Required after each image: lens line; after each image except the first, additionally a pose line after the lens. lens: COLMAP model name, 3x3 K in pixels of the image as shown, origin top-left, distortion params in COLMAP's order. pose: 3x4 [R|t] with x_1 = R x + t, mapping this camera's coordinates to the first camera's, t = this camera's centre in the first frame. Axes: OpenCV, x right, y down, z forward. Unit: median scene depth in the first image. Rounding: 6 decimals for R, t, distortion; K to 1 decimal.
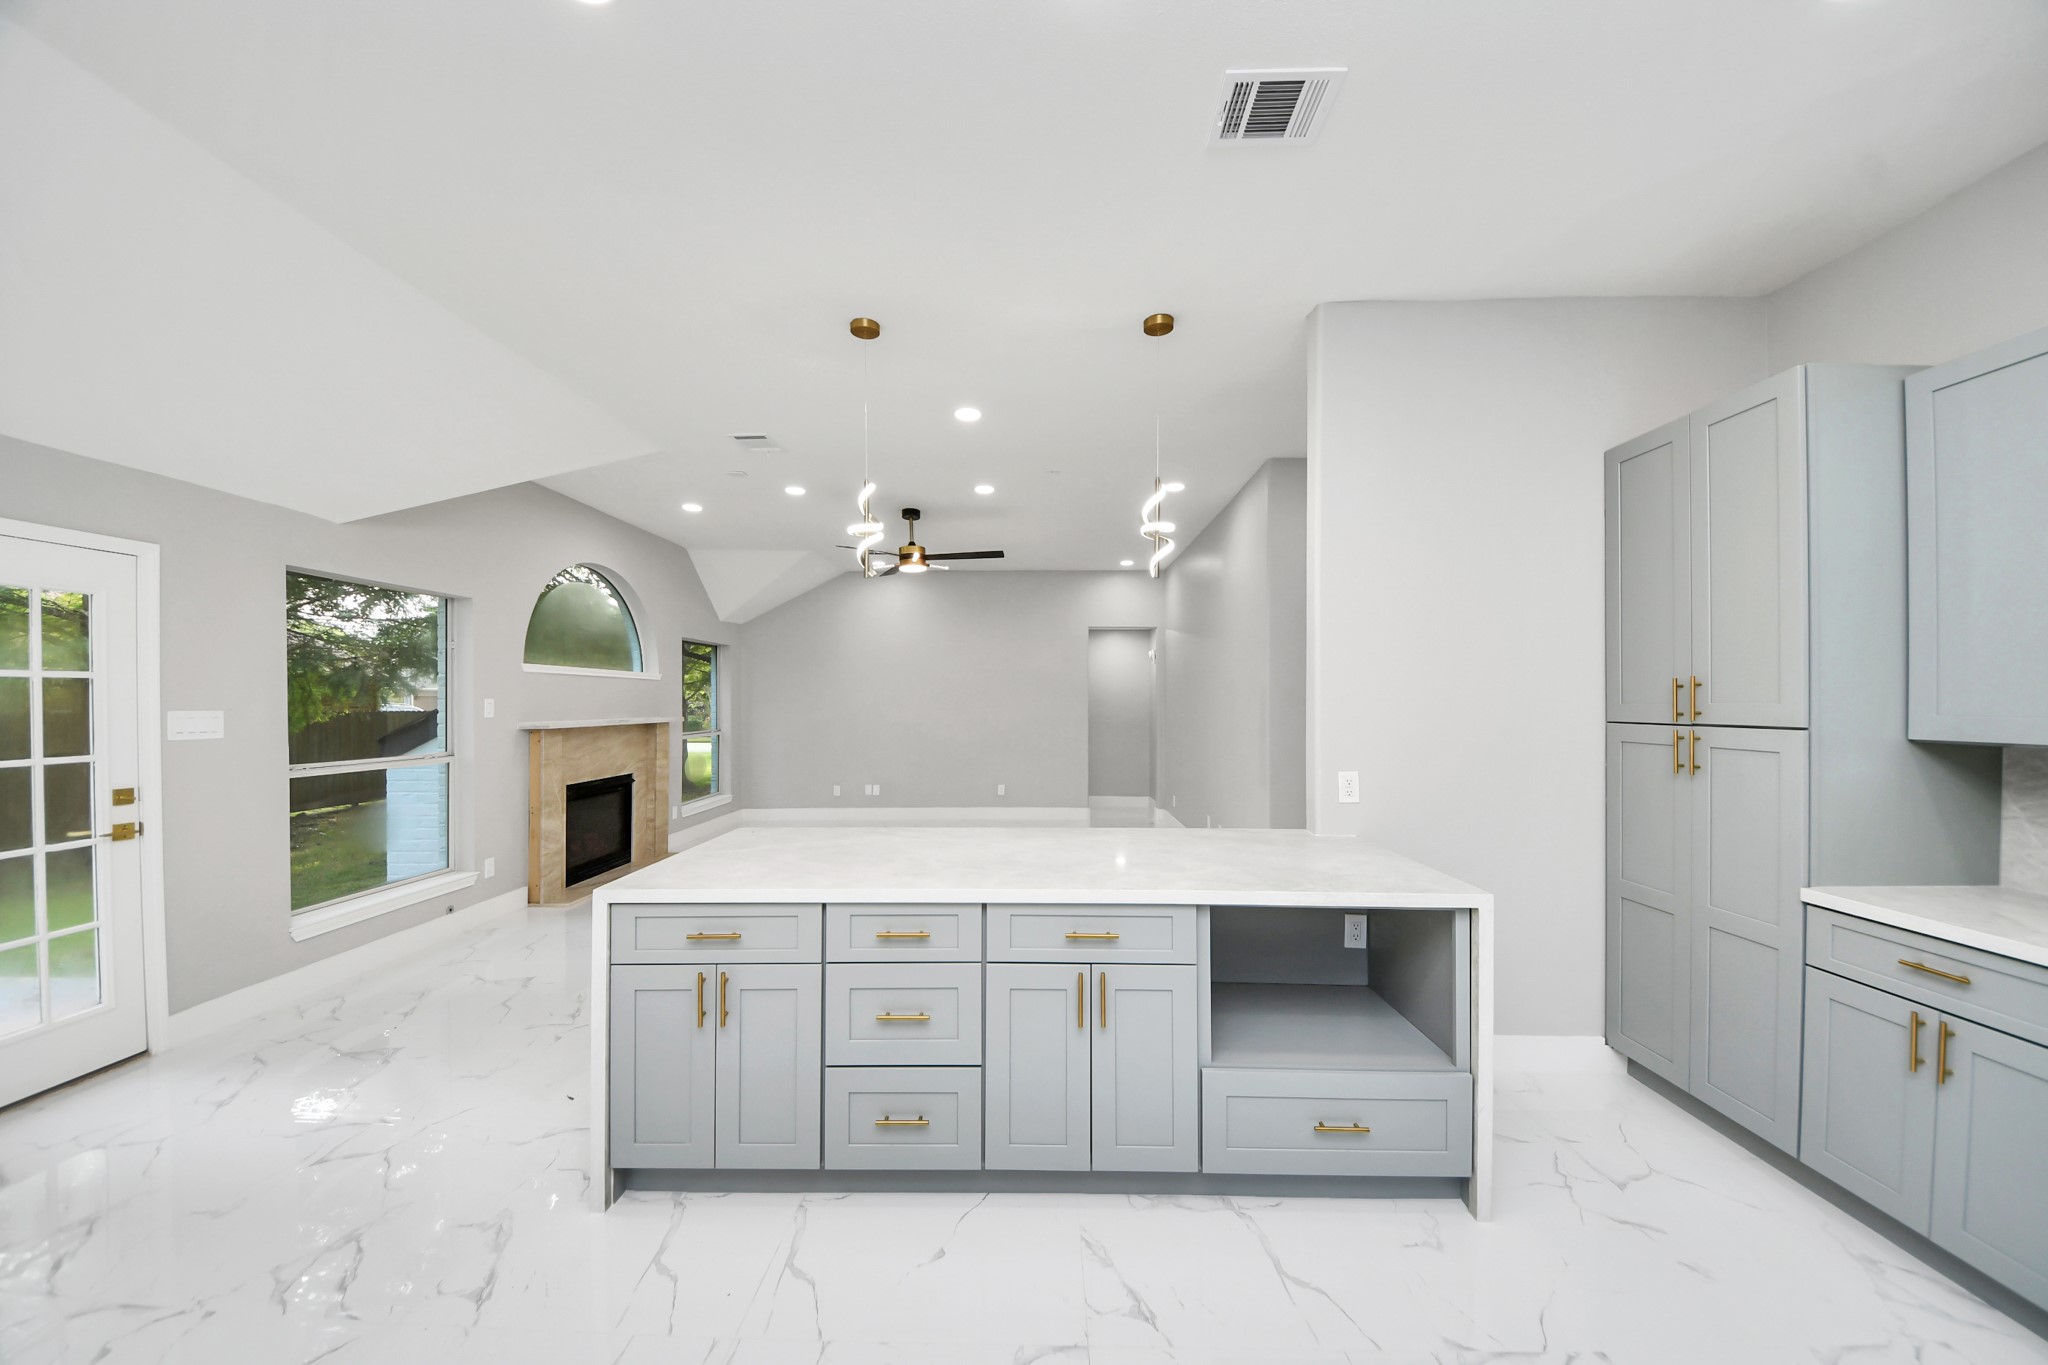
lens RADIAL K [[731.1, 0, 1017.1], [0, 731.1, 698.9], [0, 0, 1]] dist [0.003585, -0.007646]
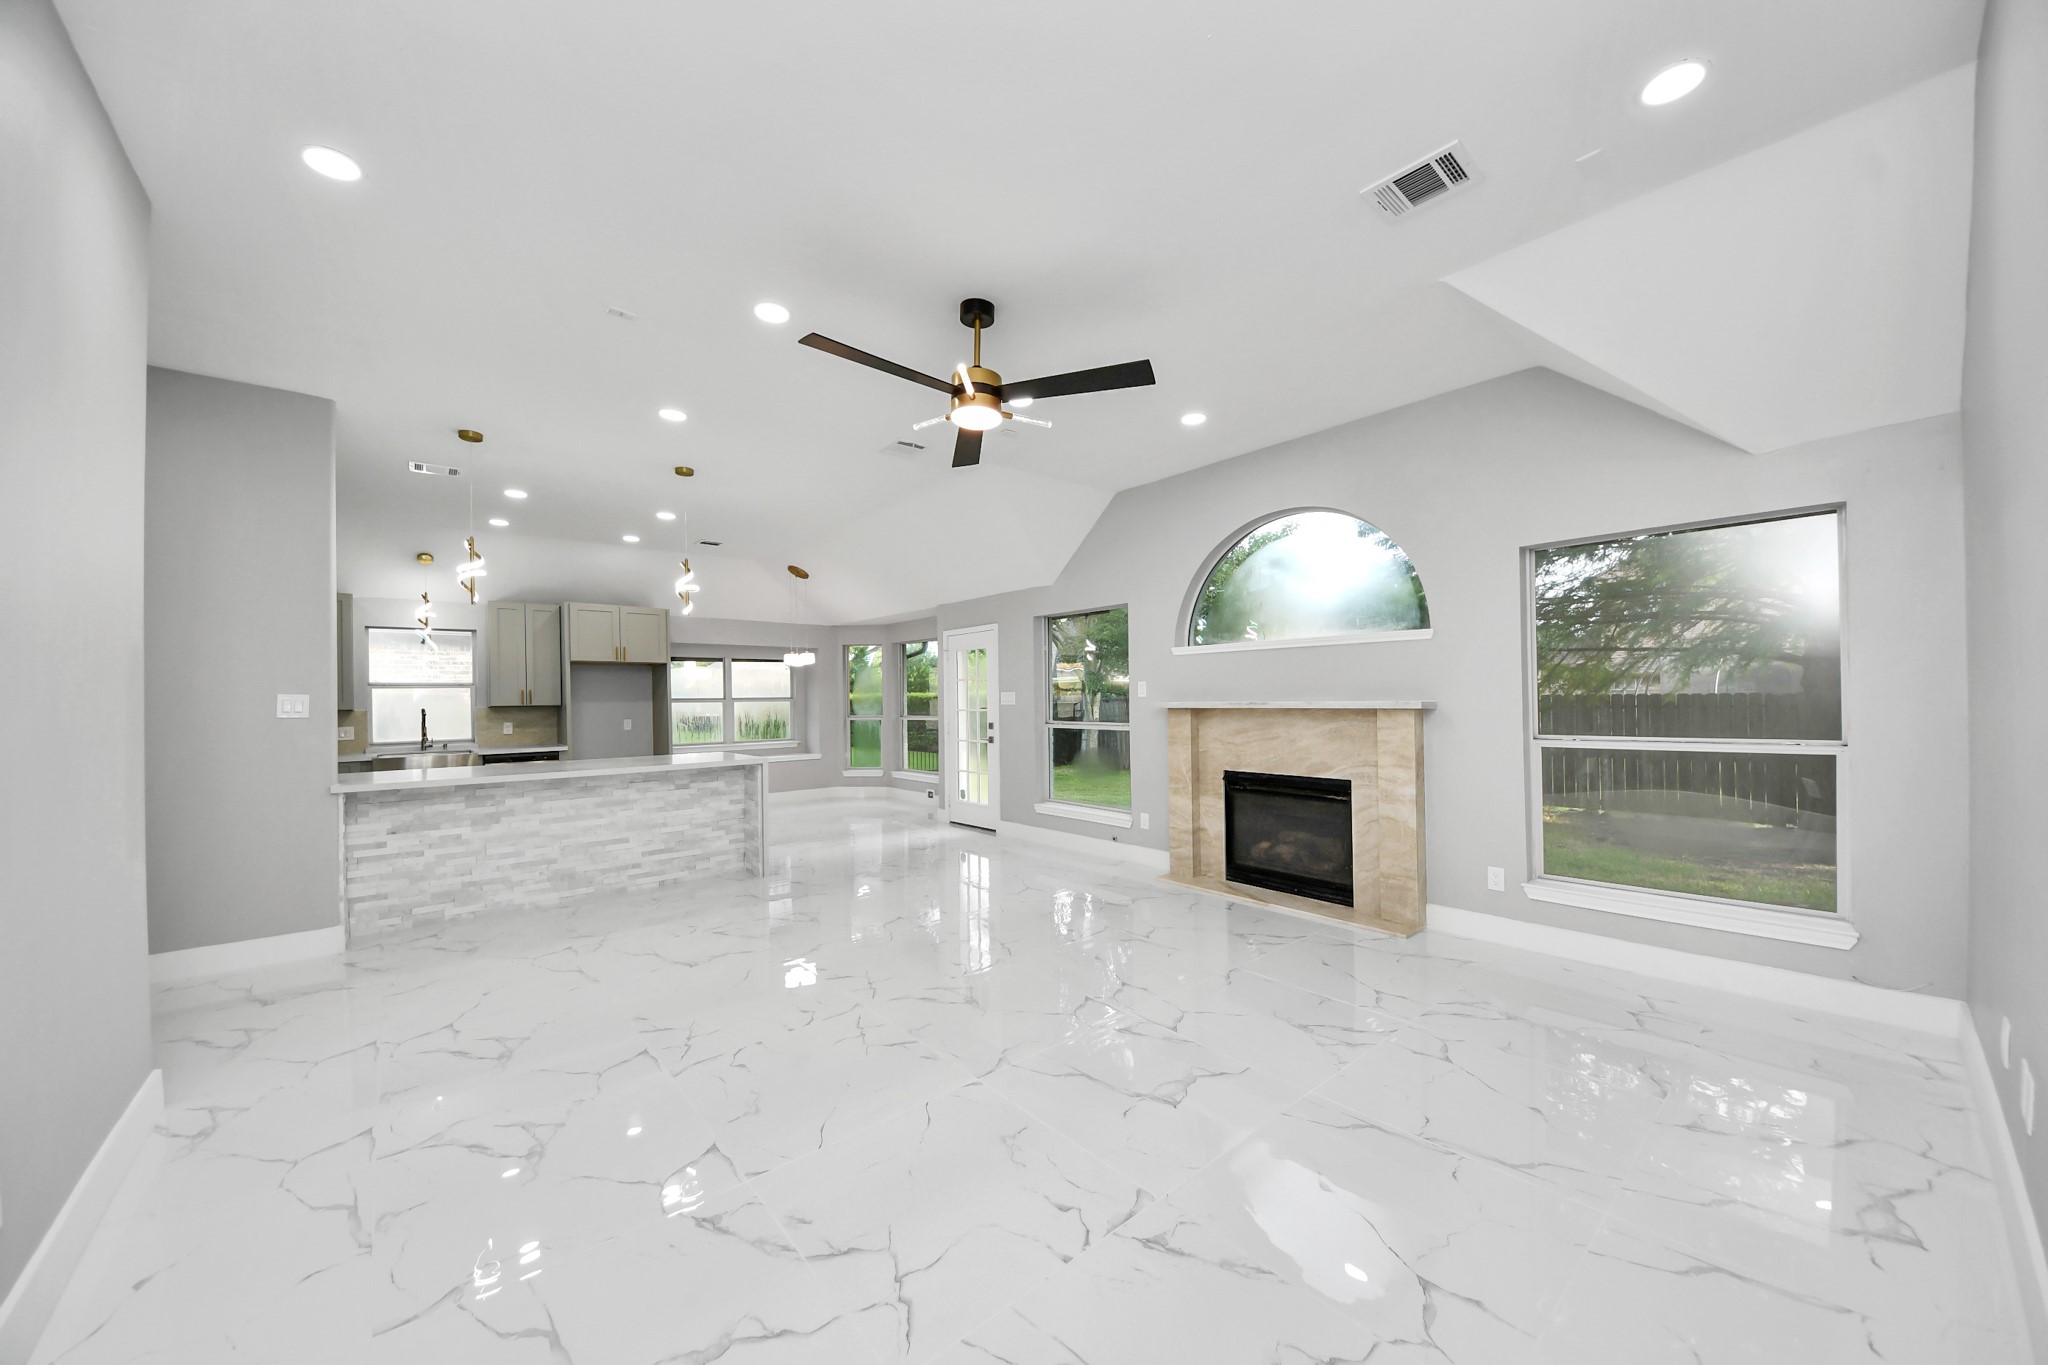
lens RADIAL K [[731.1, 0, 1010.0], [0, 731.1, 700.6], [0, 0, 1]] dist [0.003585, -0.007646]
pose [[-0.750863, 0.011372, -0.660360, 0.387330], [0.015294, 0.999883, -0.000172, 0.046961], [0.660281, -0.010229, -0.750949, 2.862292]]
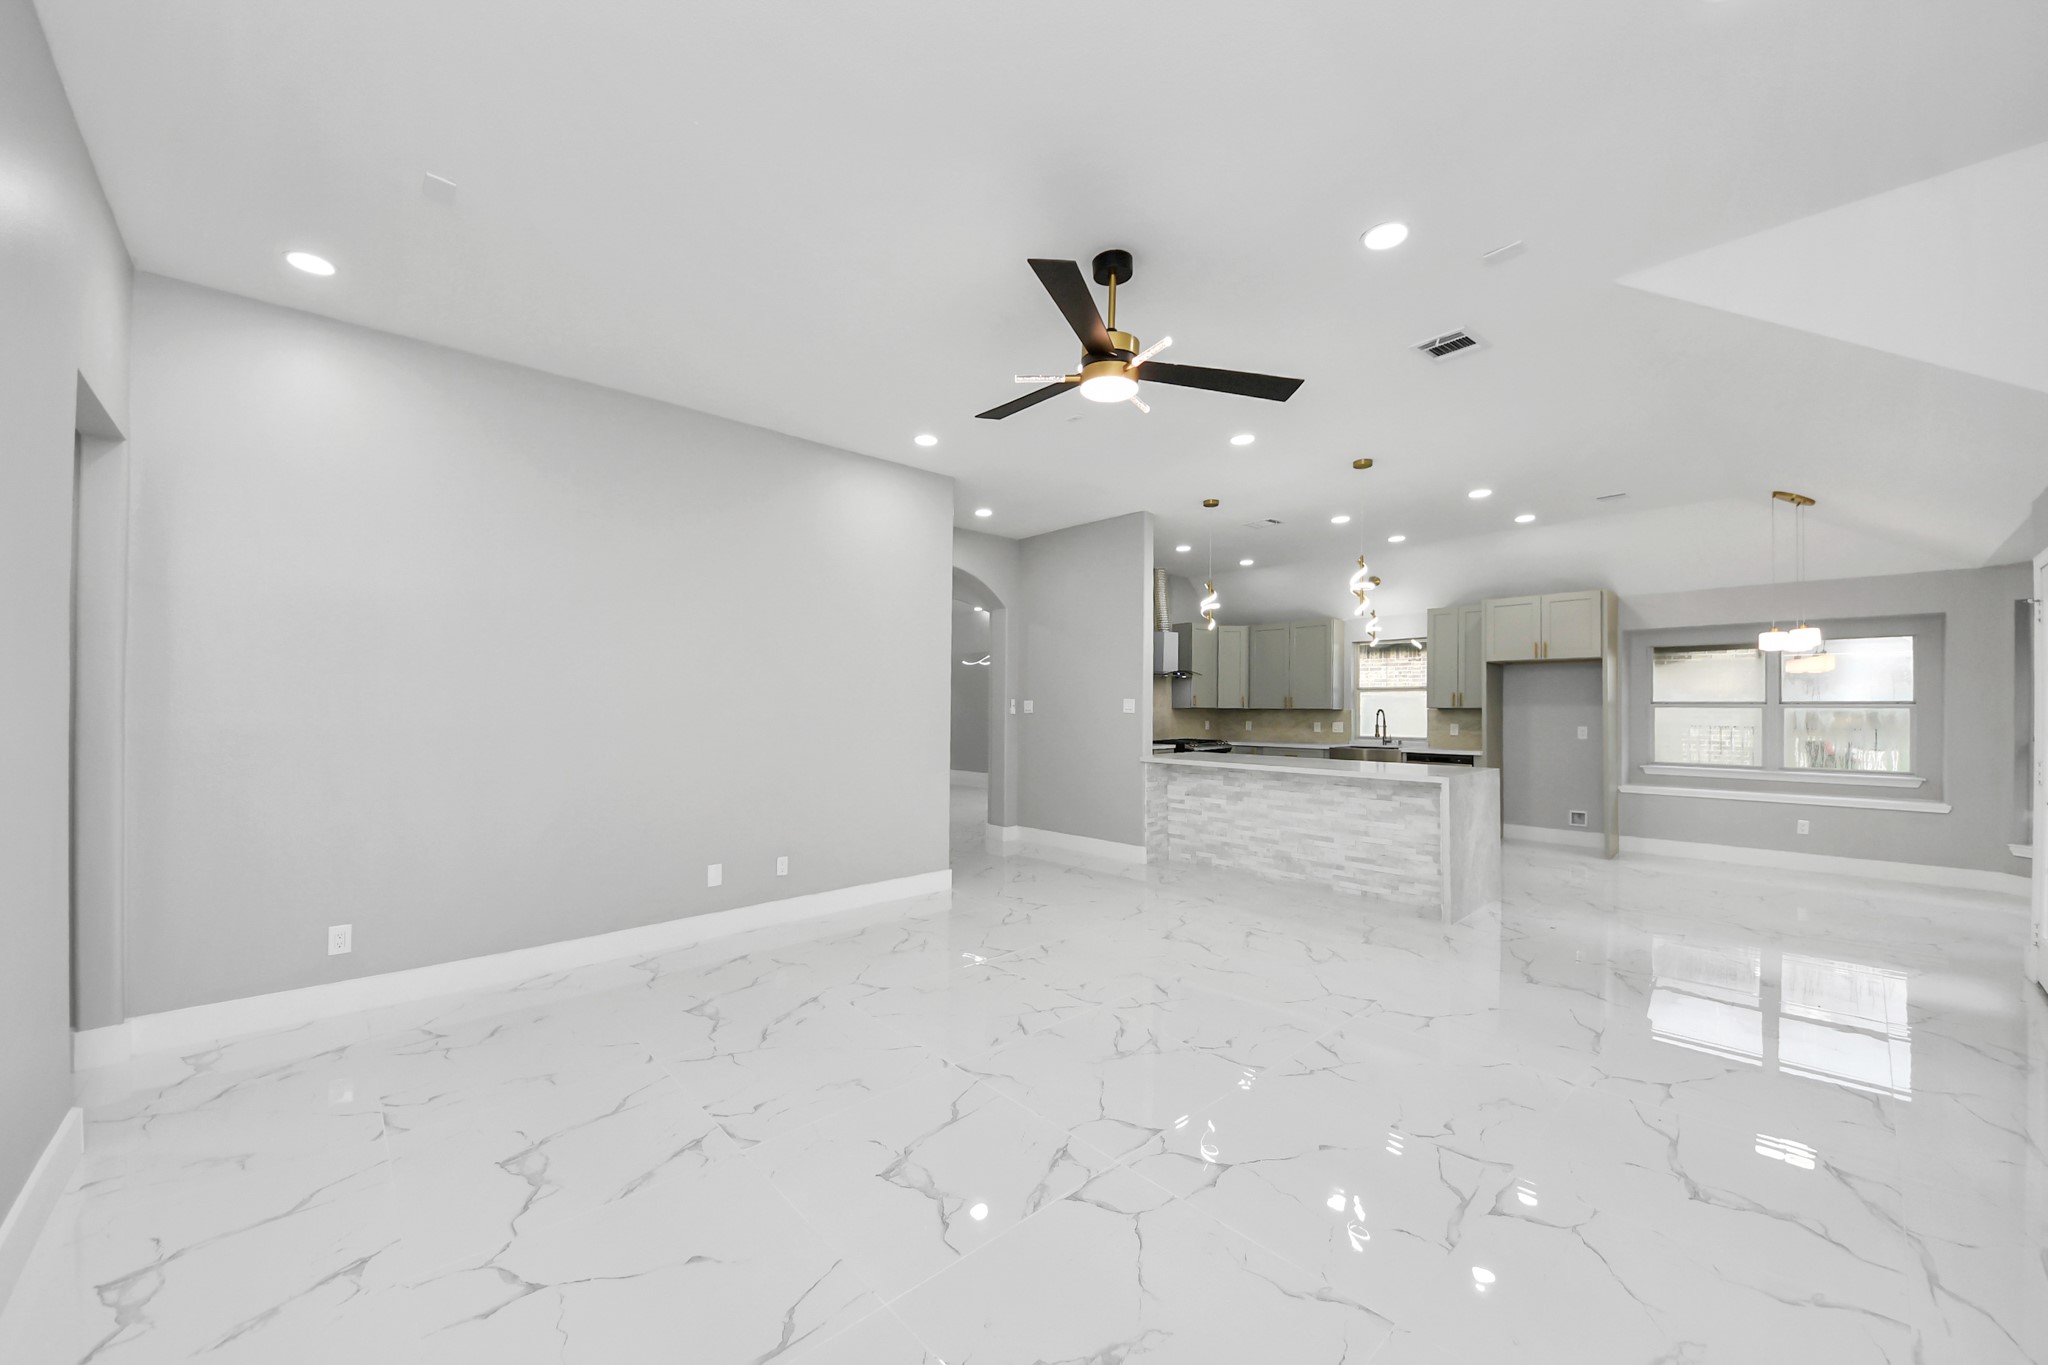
lens RADIAL K [[731.1, 0, 1002.7], [0, 731.1, 702.8], [0, 0, 1]] dist [0.003585, -0.007646]
pose [[-0.662799, 0.001381, 0.748796, -0.923986], [-0.003036, 0.999985, -0.004531, 0.036948], [-0.748791, -0.005277, -0.662785, 2.749386]]
